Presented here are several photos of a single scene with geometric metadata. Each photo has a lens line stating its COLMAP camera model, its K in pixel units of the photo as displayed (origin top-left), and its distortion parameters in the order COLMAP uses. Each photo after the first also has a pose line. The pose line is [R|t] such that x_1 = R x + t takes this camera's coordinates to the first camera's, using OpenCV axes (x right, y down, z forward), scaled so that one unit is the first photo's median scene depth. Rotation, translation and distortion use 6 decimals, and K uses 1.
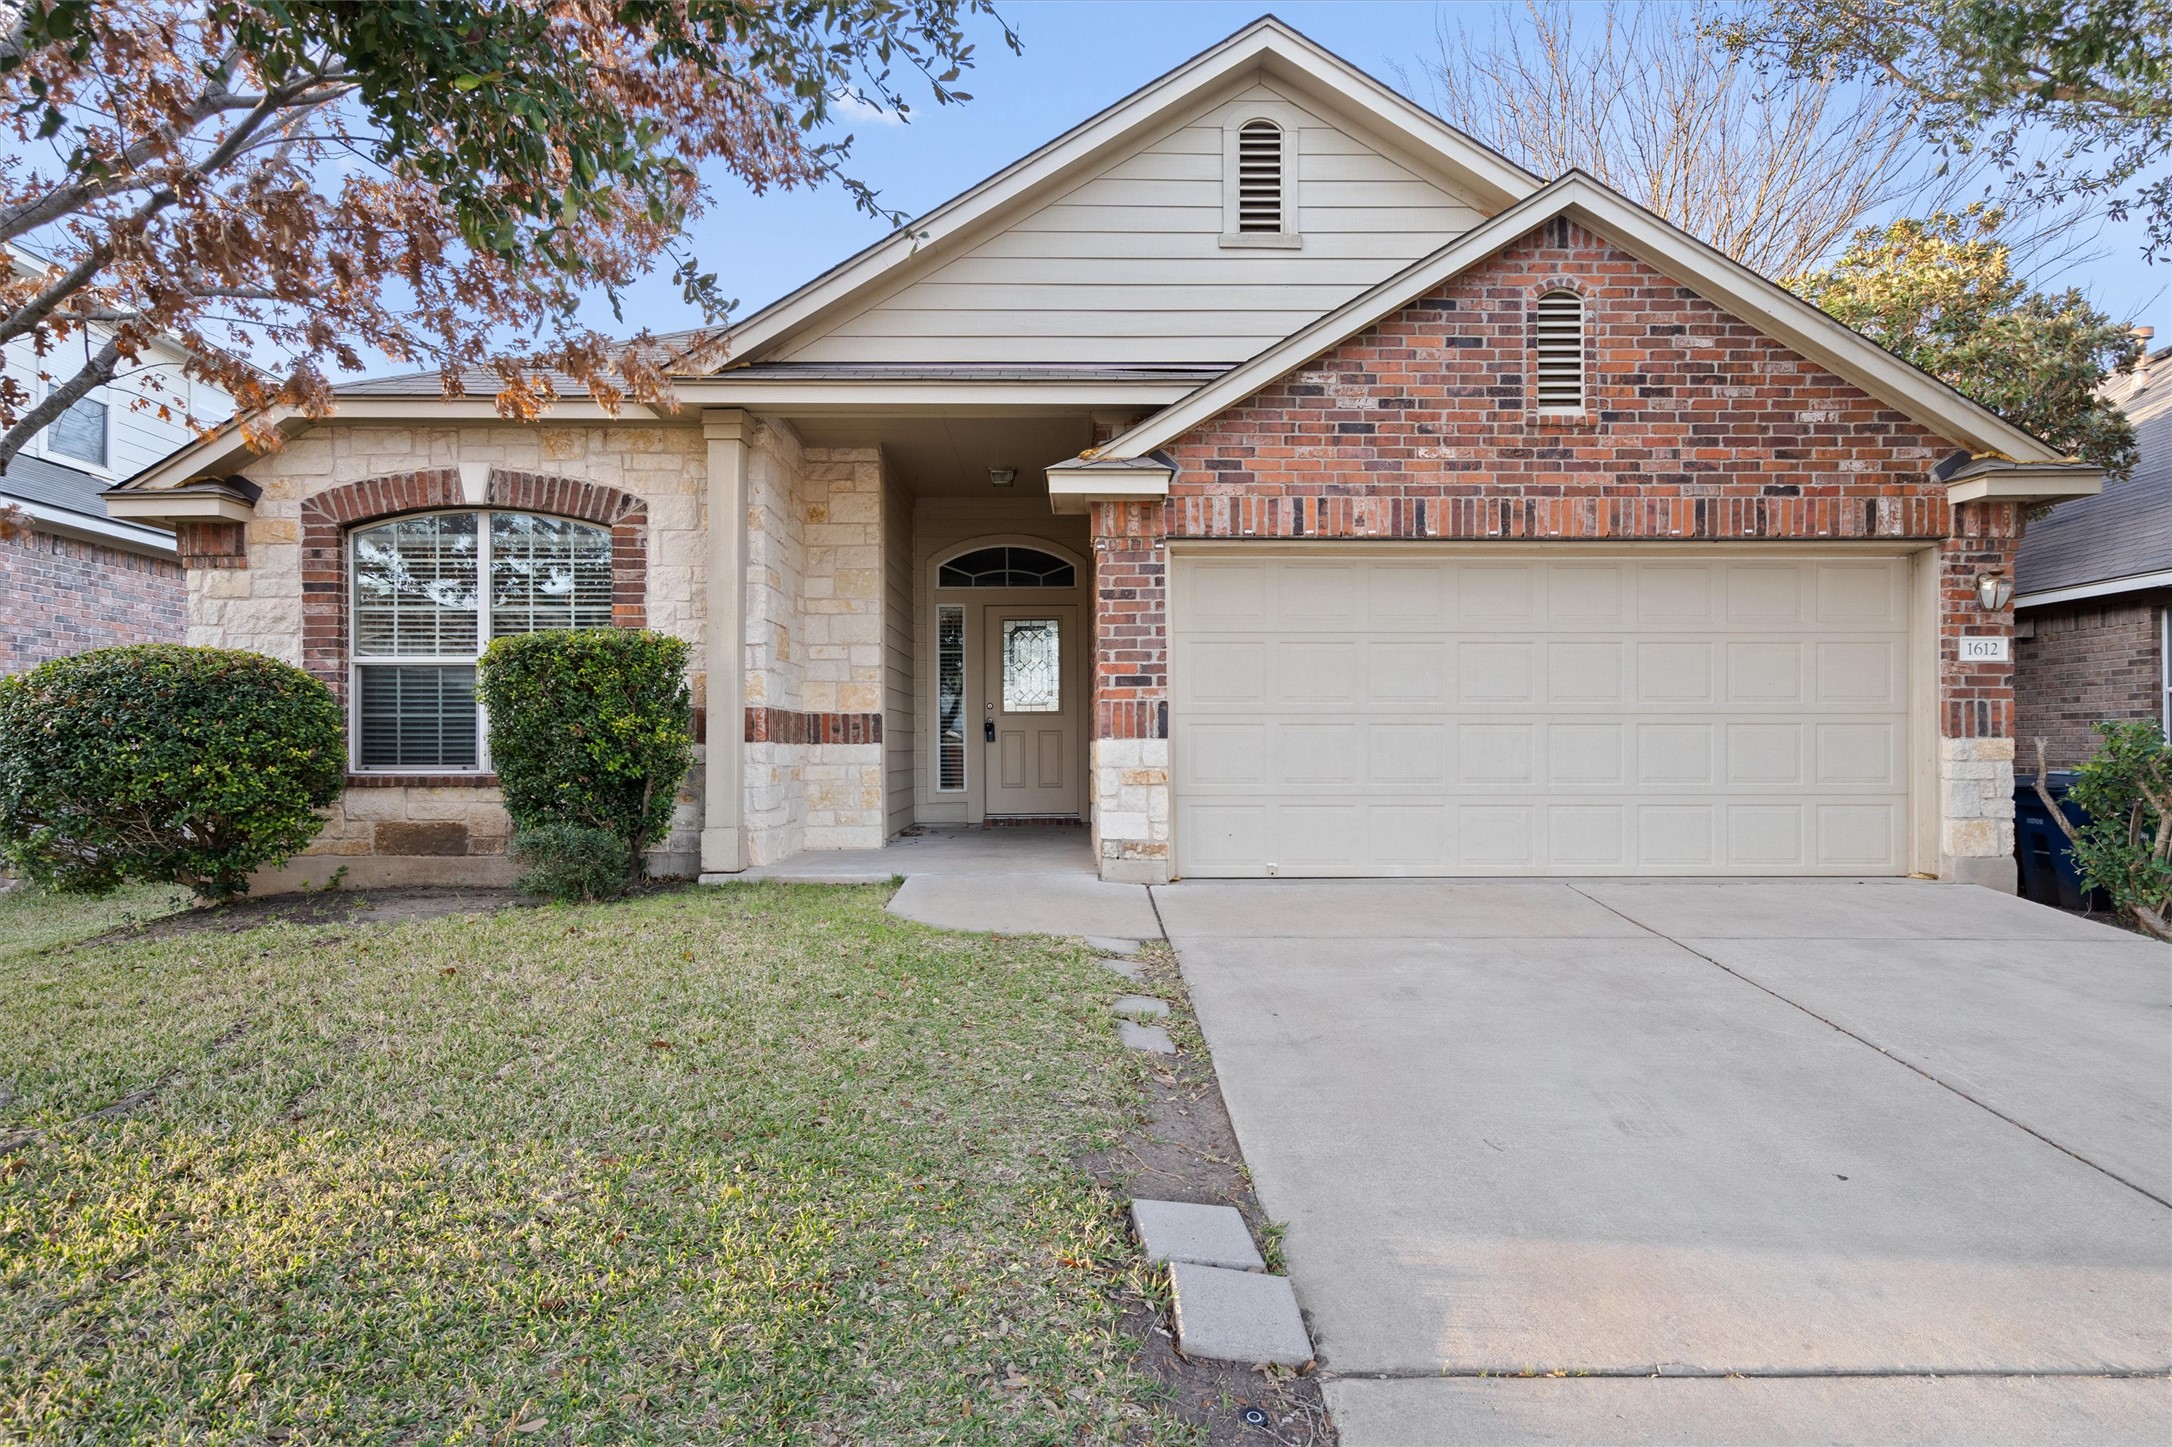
lens RADIAL K [[1122.9, 0, 1076.8], [0, 1122.9, 738.5], [0, 0, 1]] dist [0.000485, 0.001412]
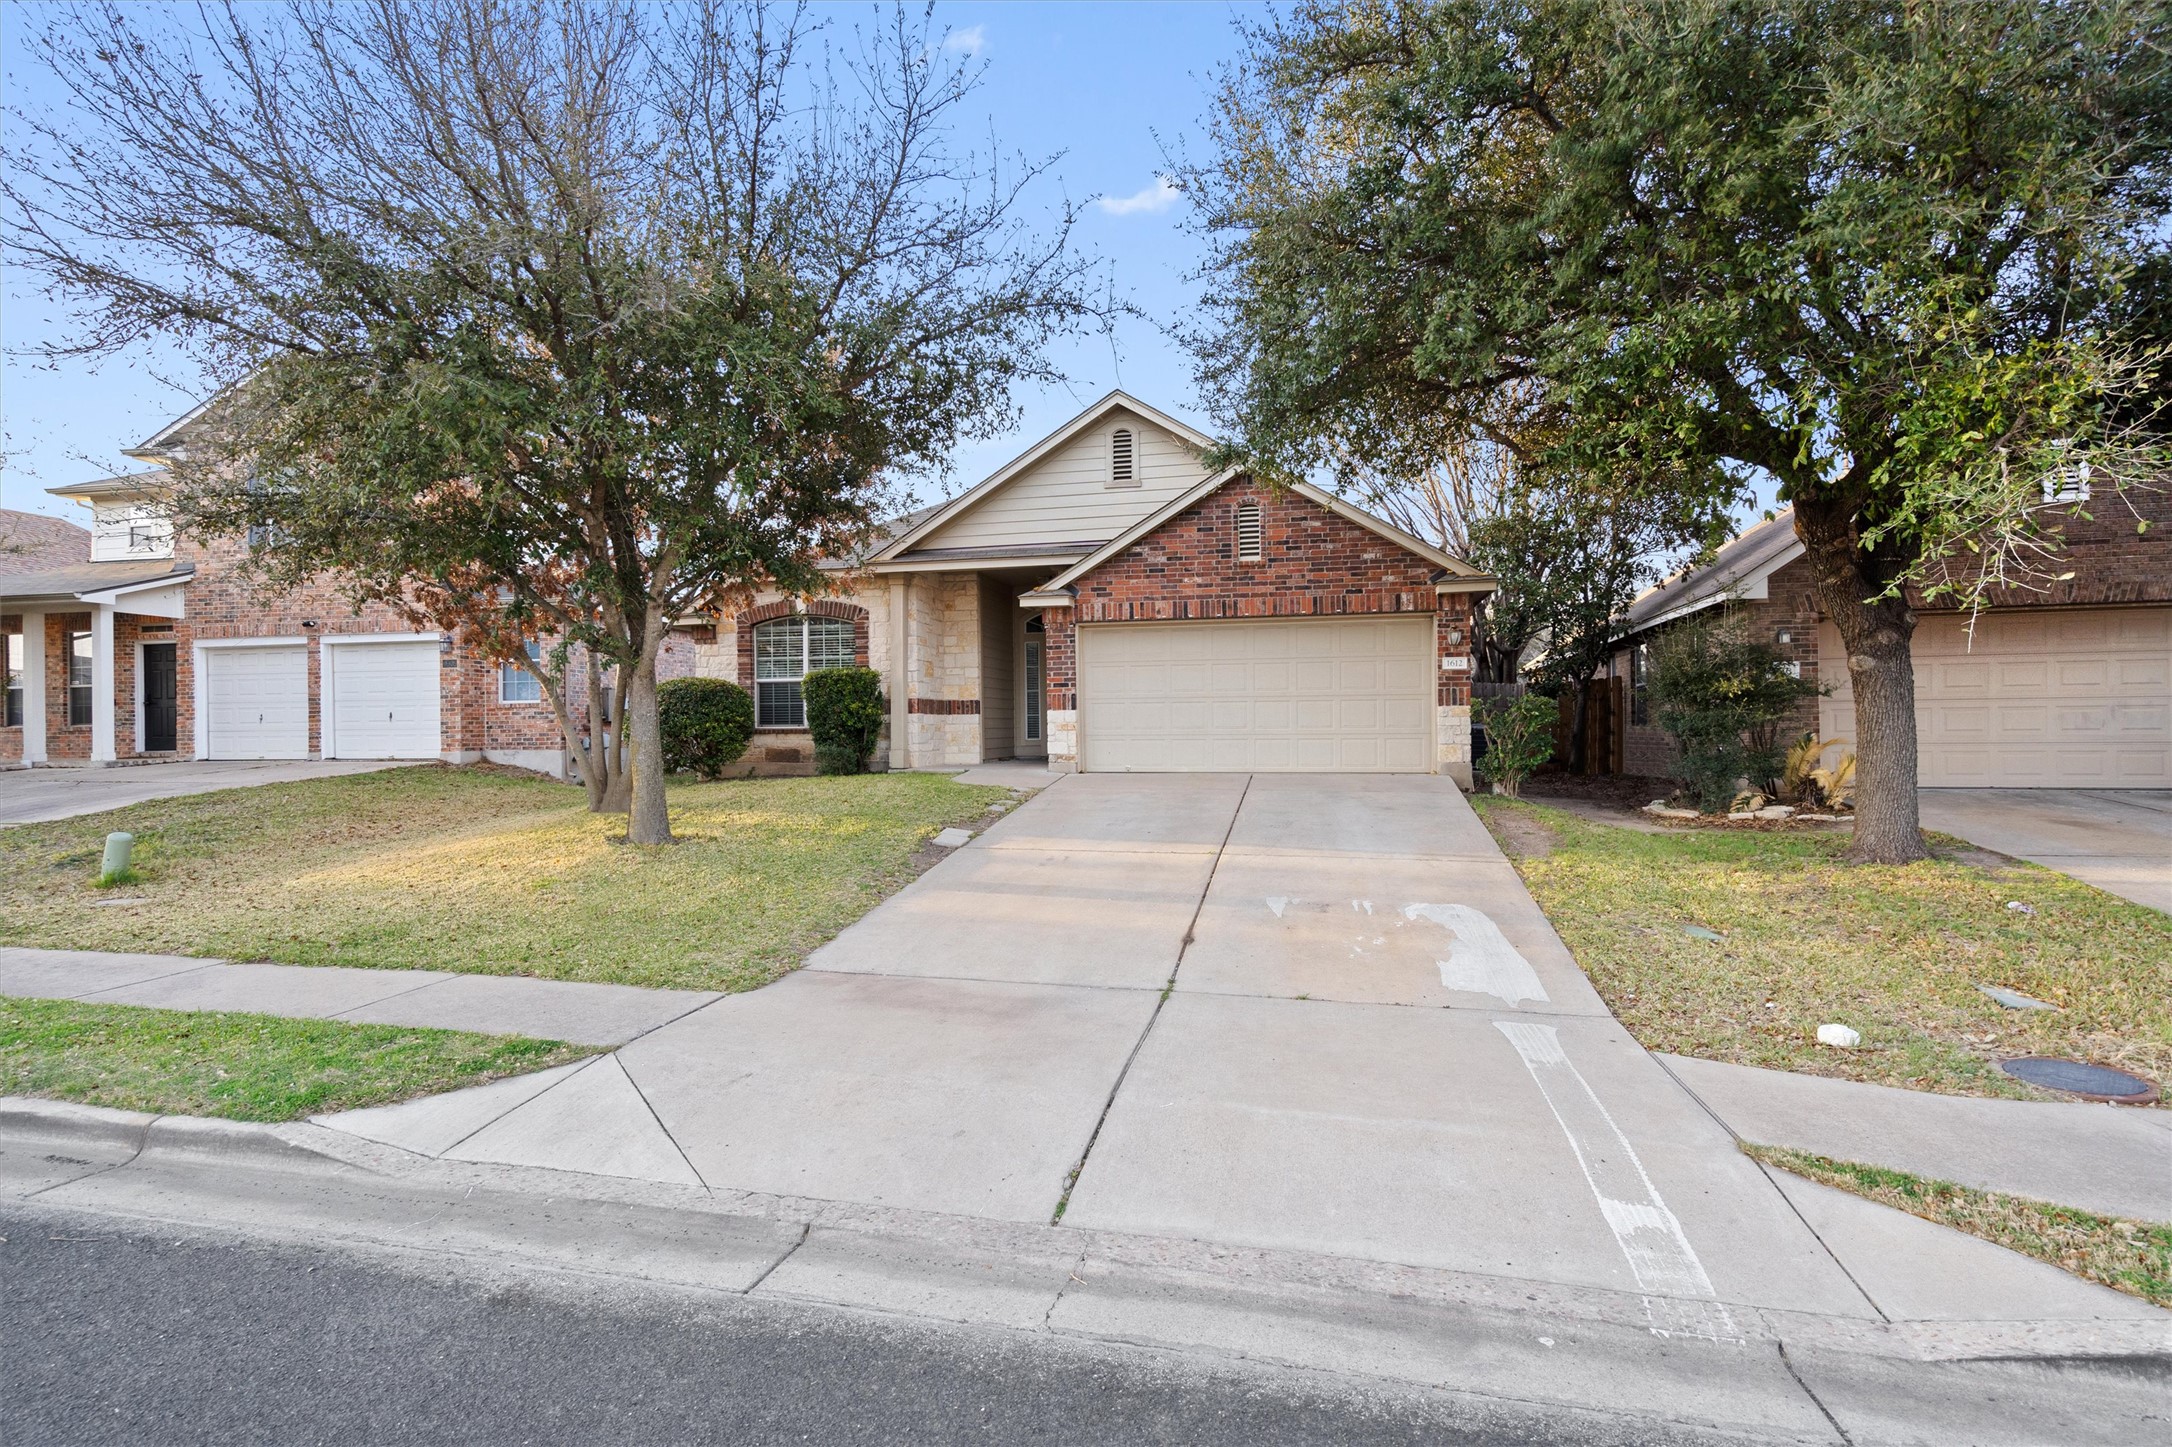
lens RADIAL K [[999.8, 0, 1088.1], [0, 999.8, 716.3], [0, 0, 1]] dist [-0.009543, 0.002911]
pose [[0.972533, -0.008463, -0.232610, 0.574704], [0.008383, 0.999964, -0.001332, 0.015792], [0.232613, -0.000655, 0.972569, -0.967855]]
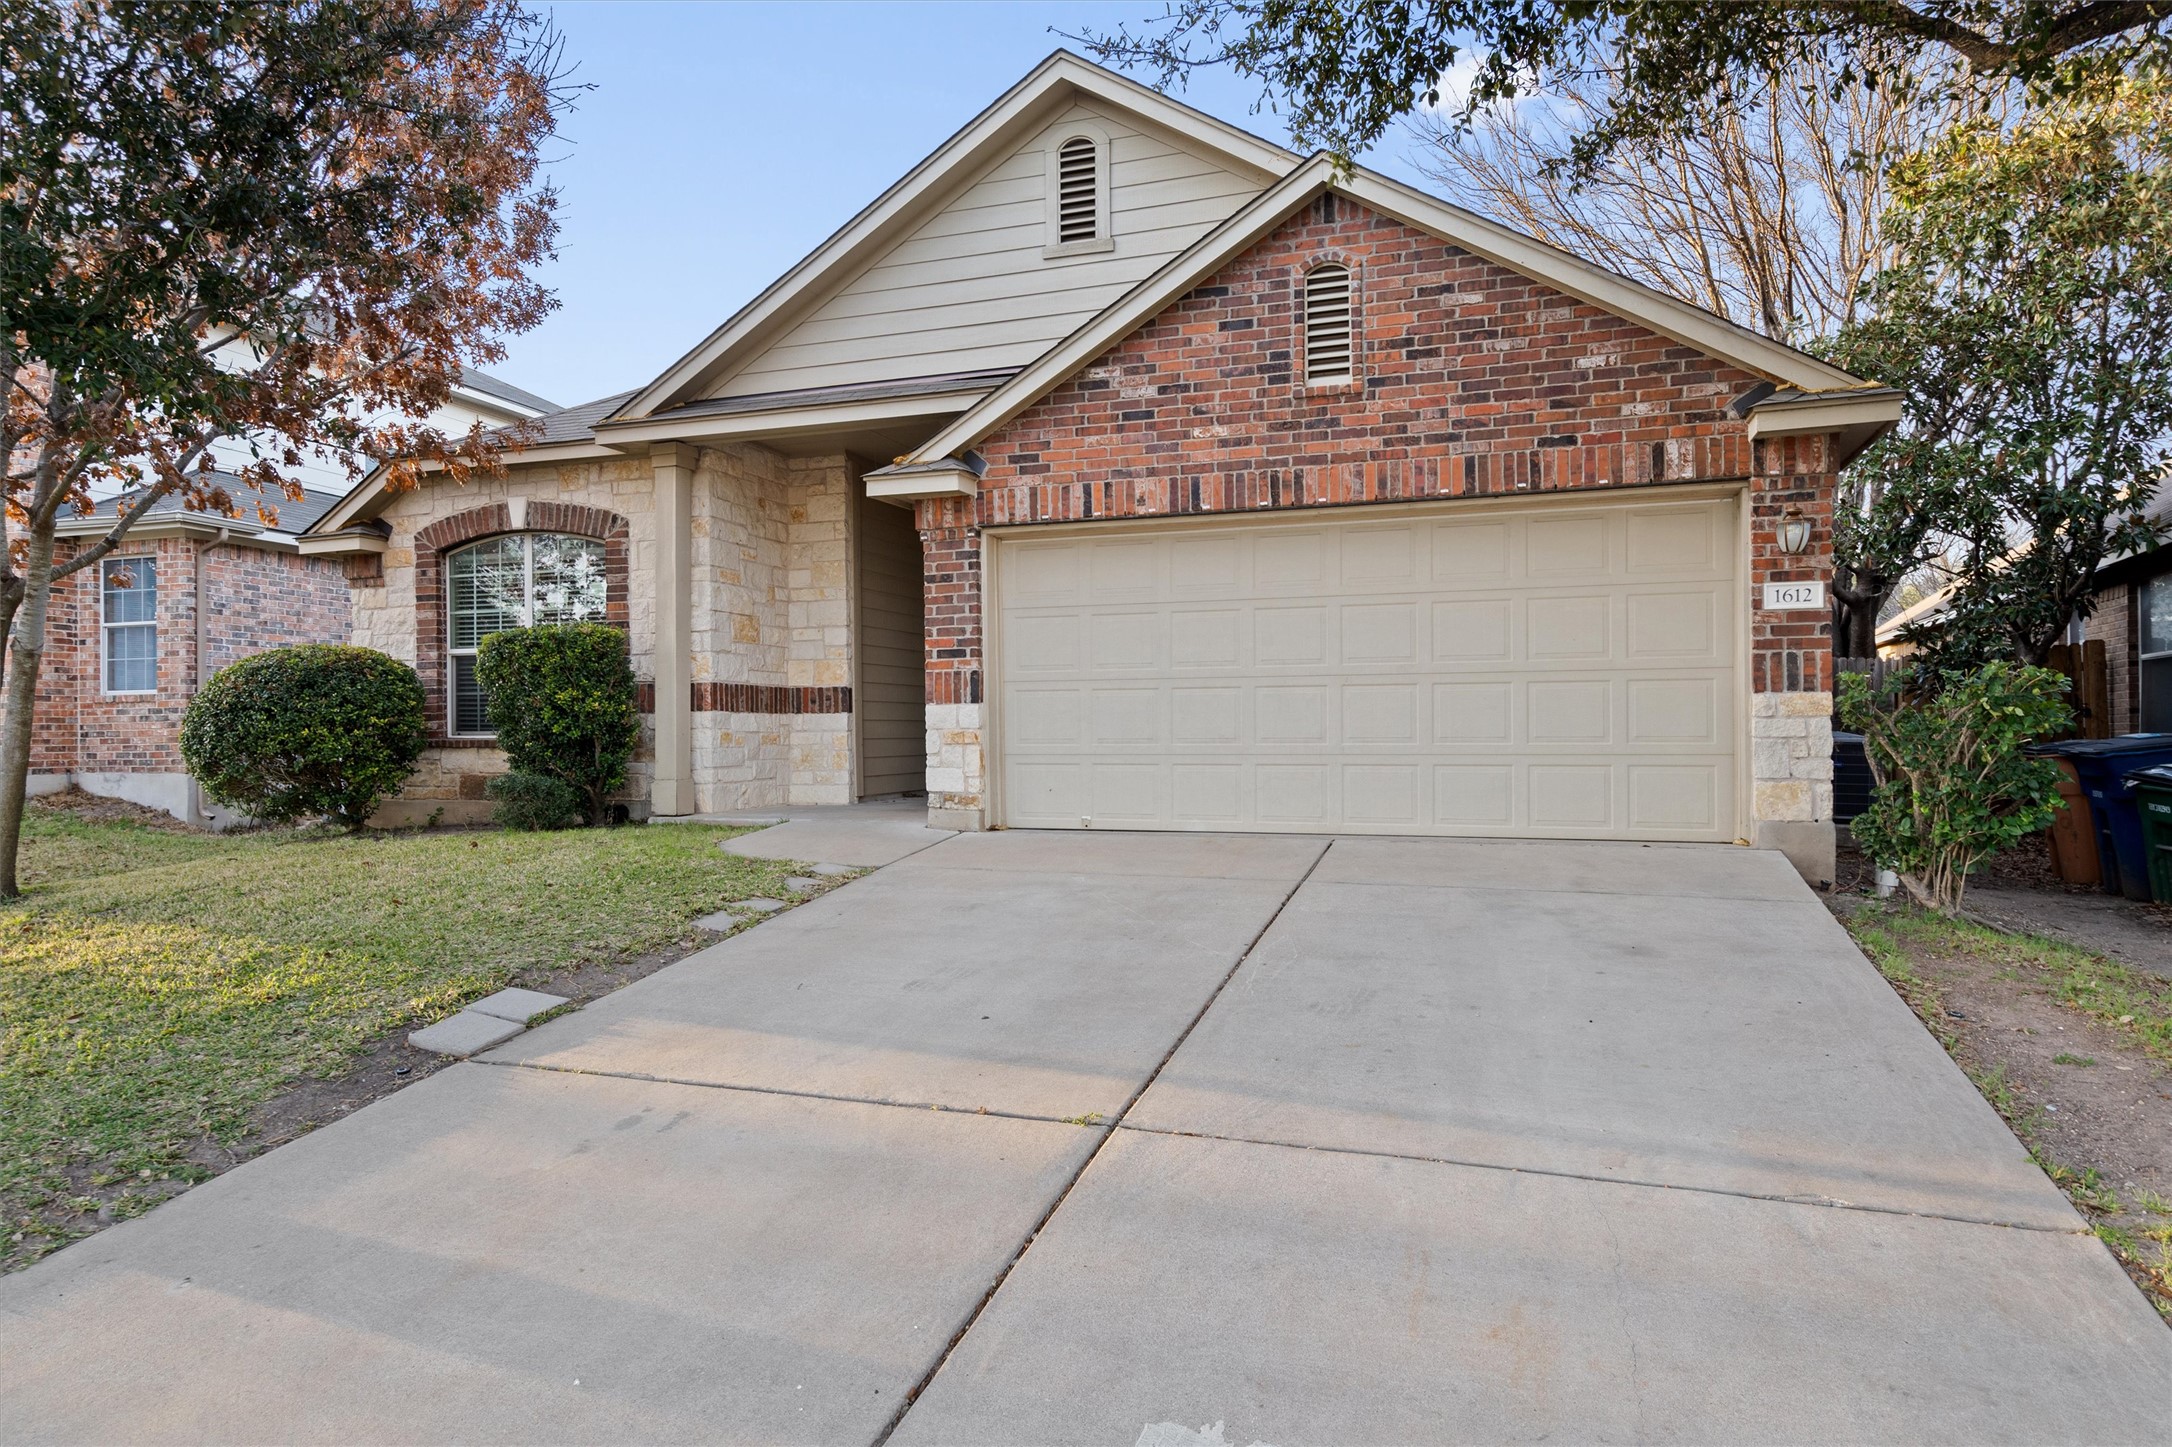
lens RADIAL K [[1279.4, 0, 1089.2], [0, 1279.4, 721.6], [0, 0, 1]] dist [0.005579, -0.000412]
pose [[0.942263, -0.007151, -0.334798, 0.614434], [0.007411, 0.999972, -0.000500, 0.019763], [0.334792, -0.002011, 0.942290, -0.181505]]
